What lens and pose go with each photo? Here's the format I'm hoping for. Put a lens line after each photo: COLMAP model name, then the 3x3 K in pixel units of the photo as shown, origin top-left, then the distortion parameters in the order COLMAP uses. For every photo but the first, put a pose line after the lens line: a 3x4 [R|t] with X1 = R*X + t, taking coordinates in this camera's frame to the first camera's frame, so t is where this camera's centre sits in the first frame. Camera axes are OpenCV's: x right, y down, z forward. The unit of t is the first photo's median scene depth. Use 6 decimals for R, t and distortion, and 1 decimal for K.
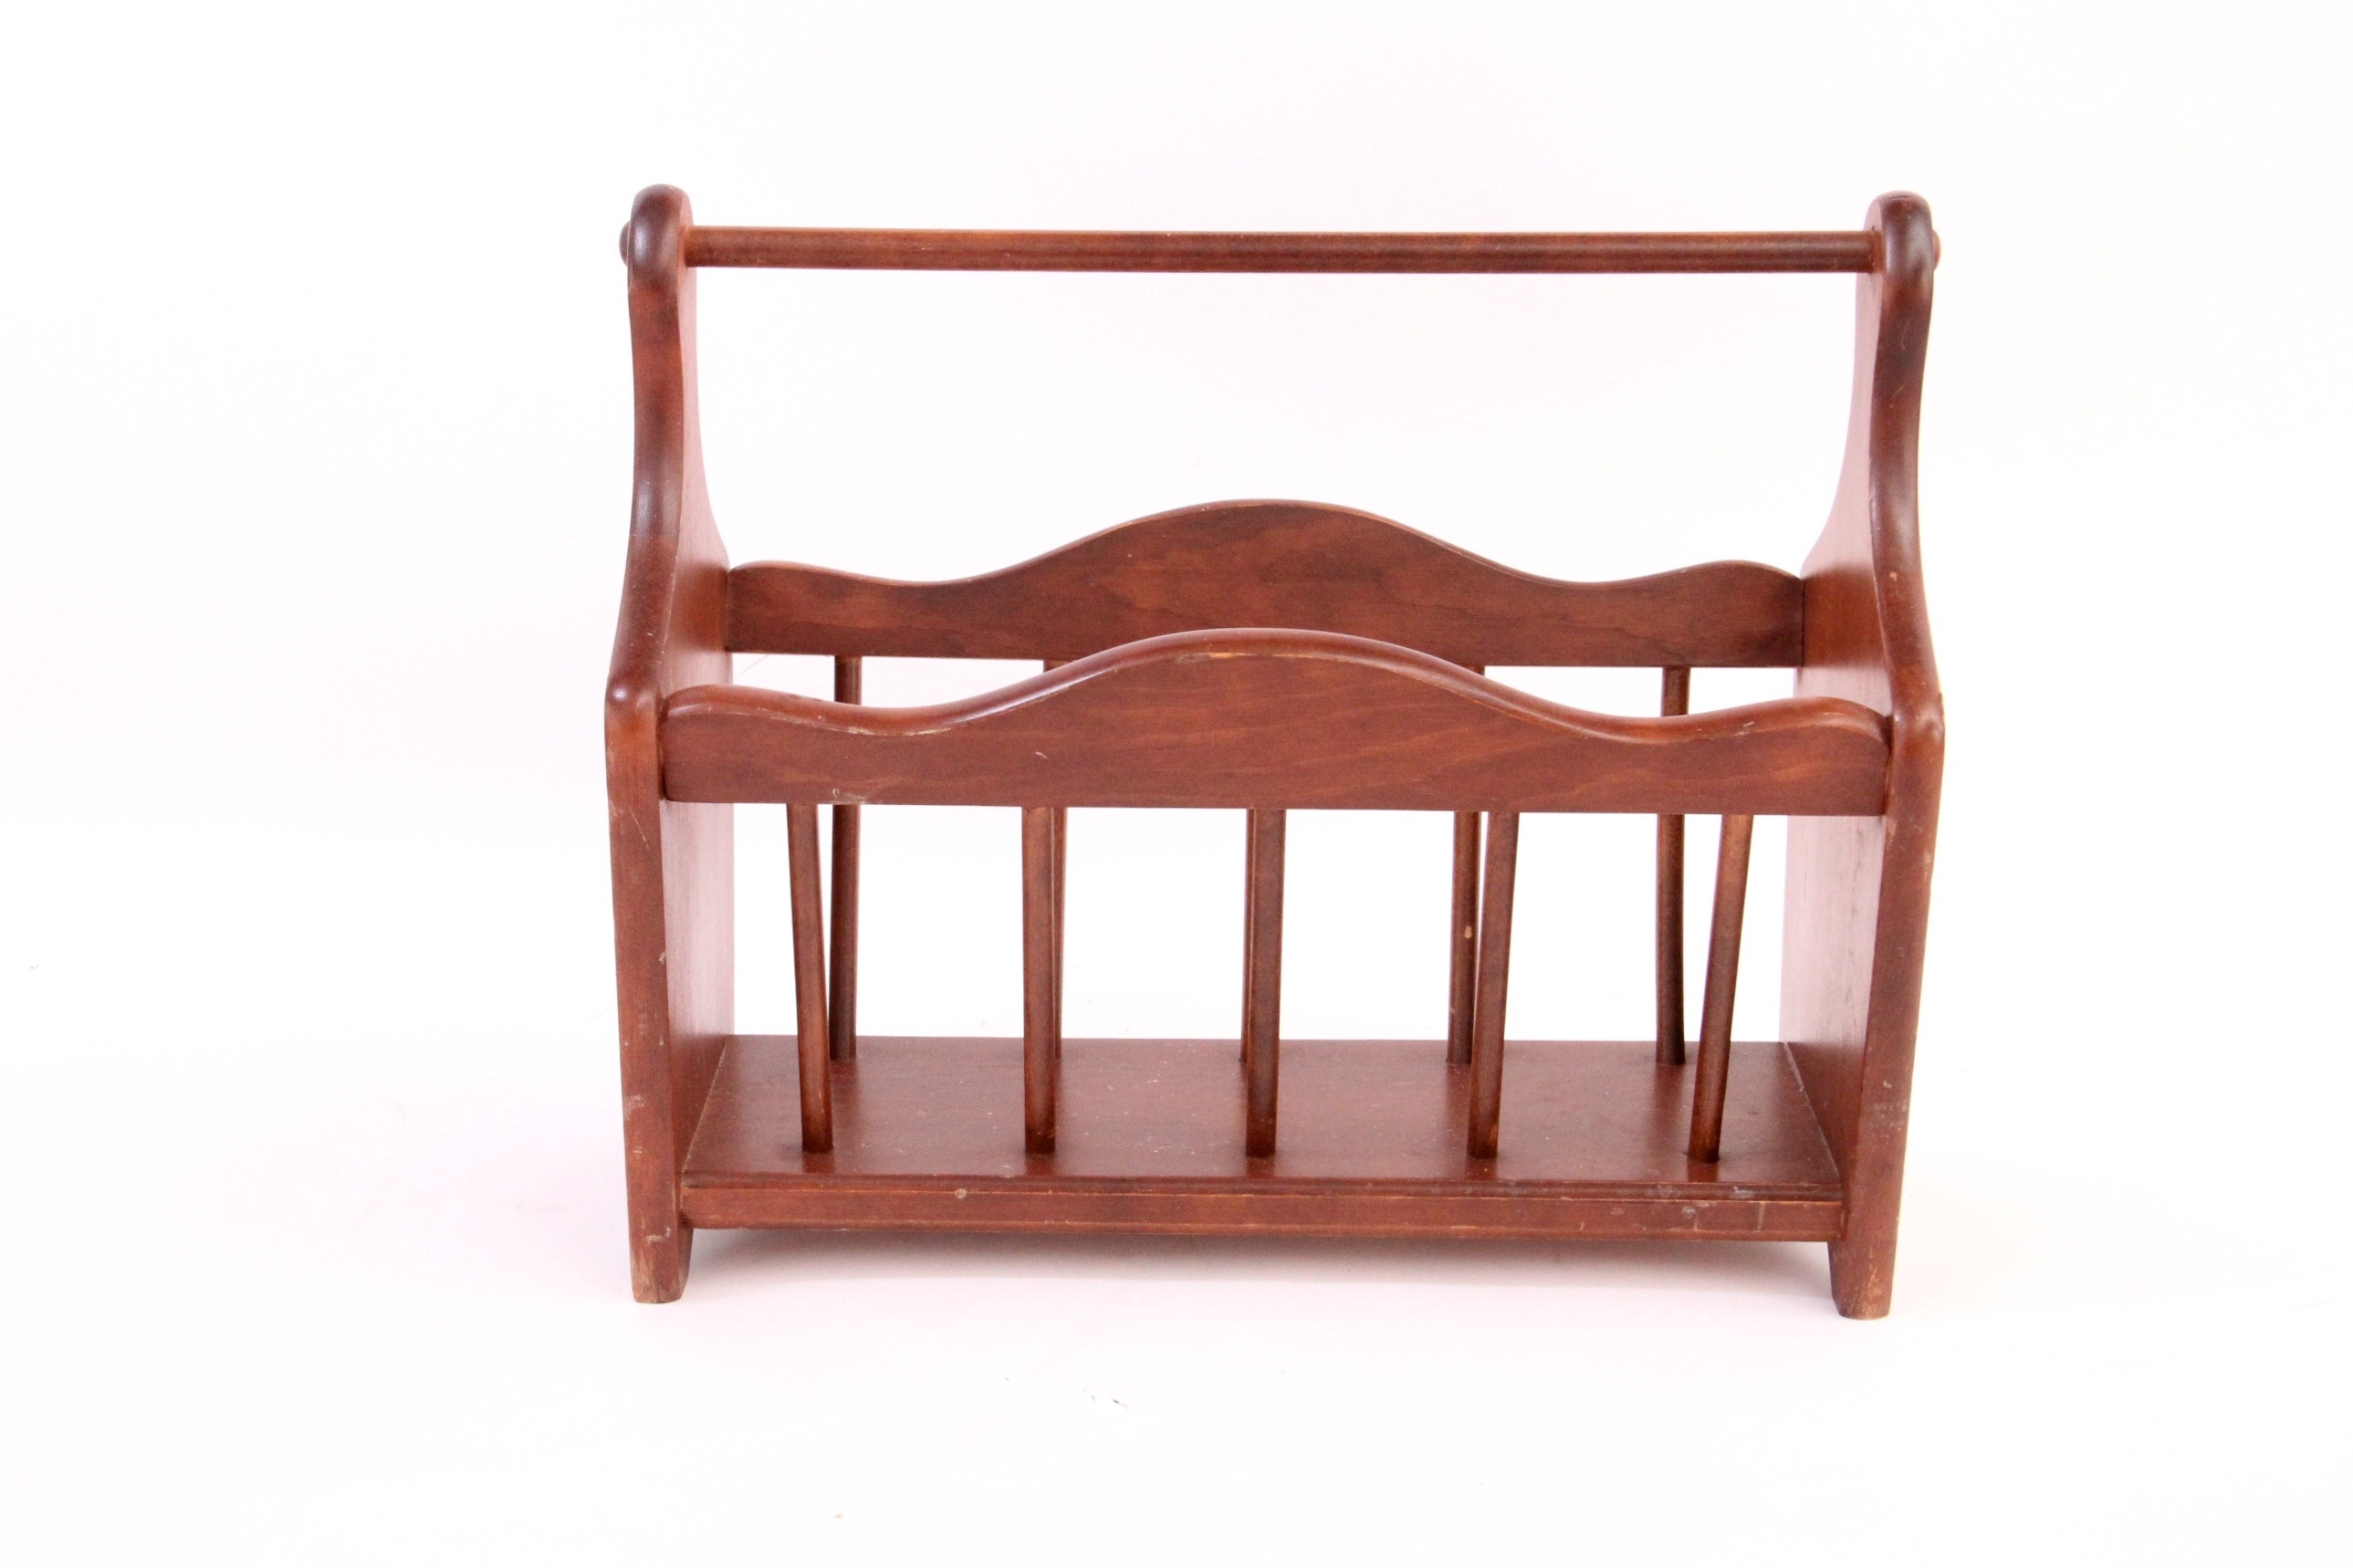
lens RADIAL K [[3944.9, 0, 1180.3], [0, 3944.9, 708.9], [0, 0, 1]] dist [0.540836, -0.036641]
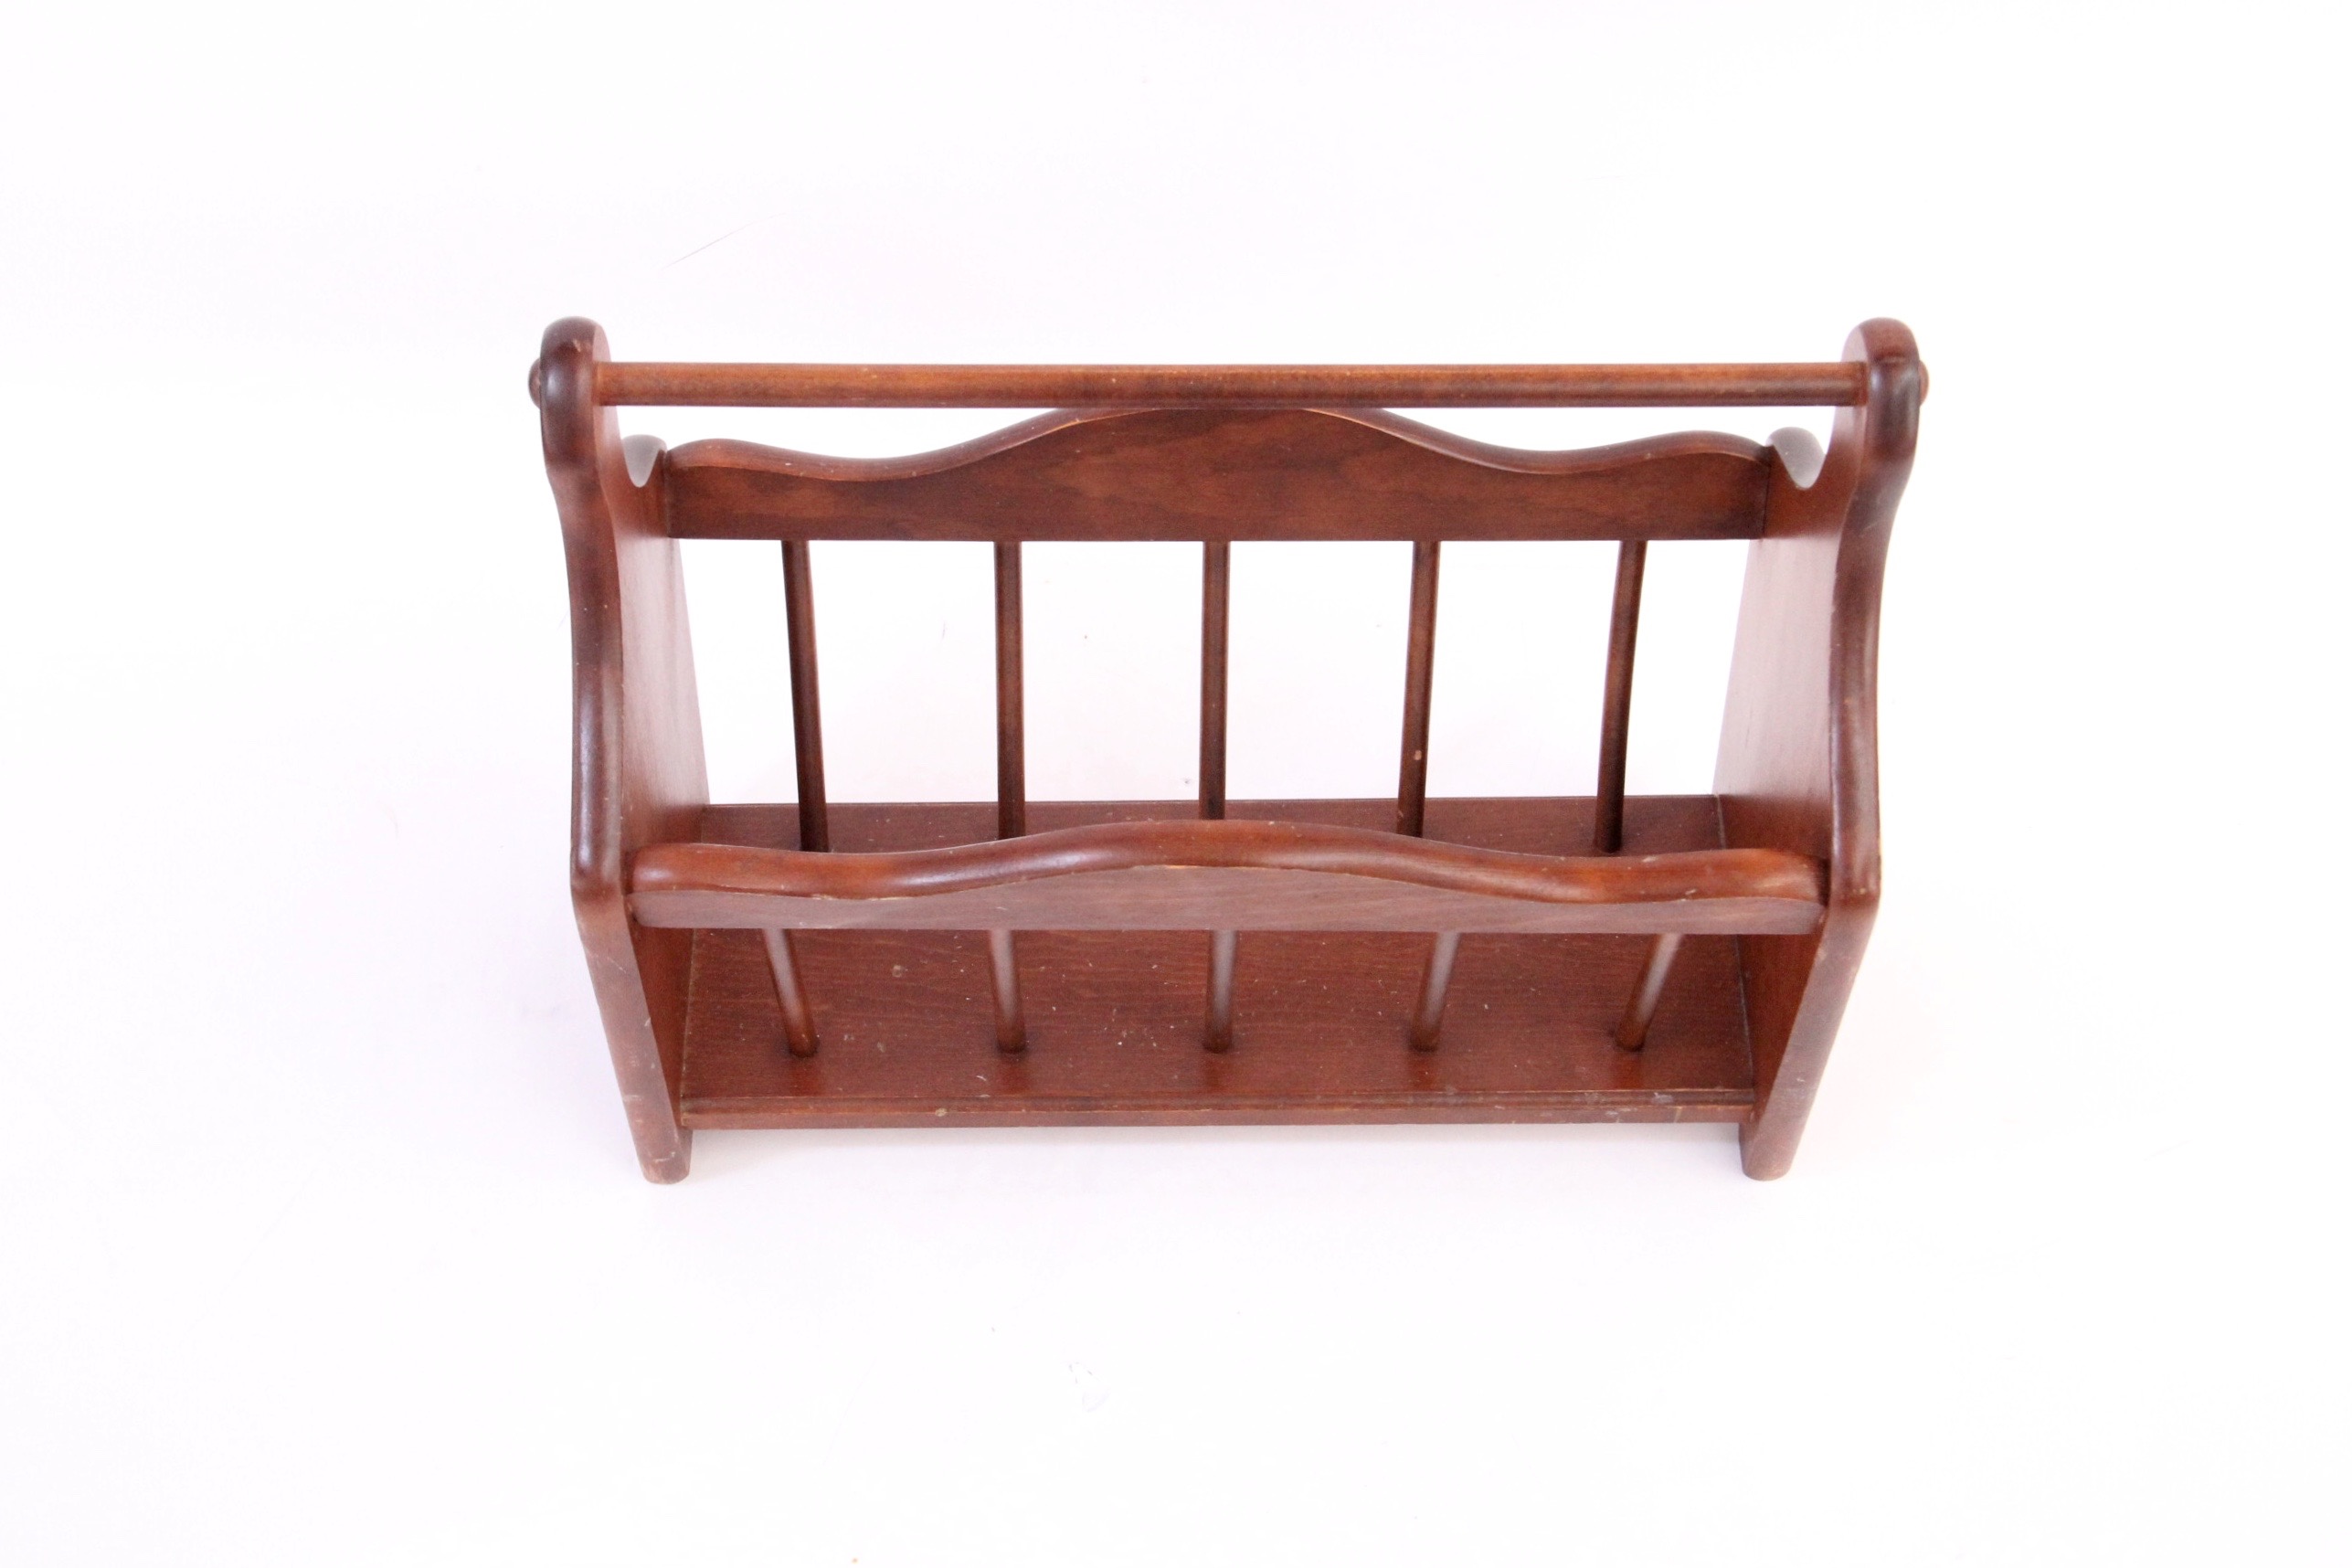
lens RADIAL K [[3943.3, 0, 1179.8], [0, 3943.3, 709.0], [0, 0, 1]] dist [0.540836, -0.036641]
pose [[0.999825, -0.017935, 0.005322, 0.005918], [0.011404, 0.809784, 0.586618, -0.592266], [-0.014830, -0.586454, 0.809846, 0.188519]]
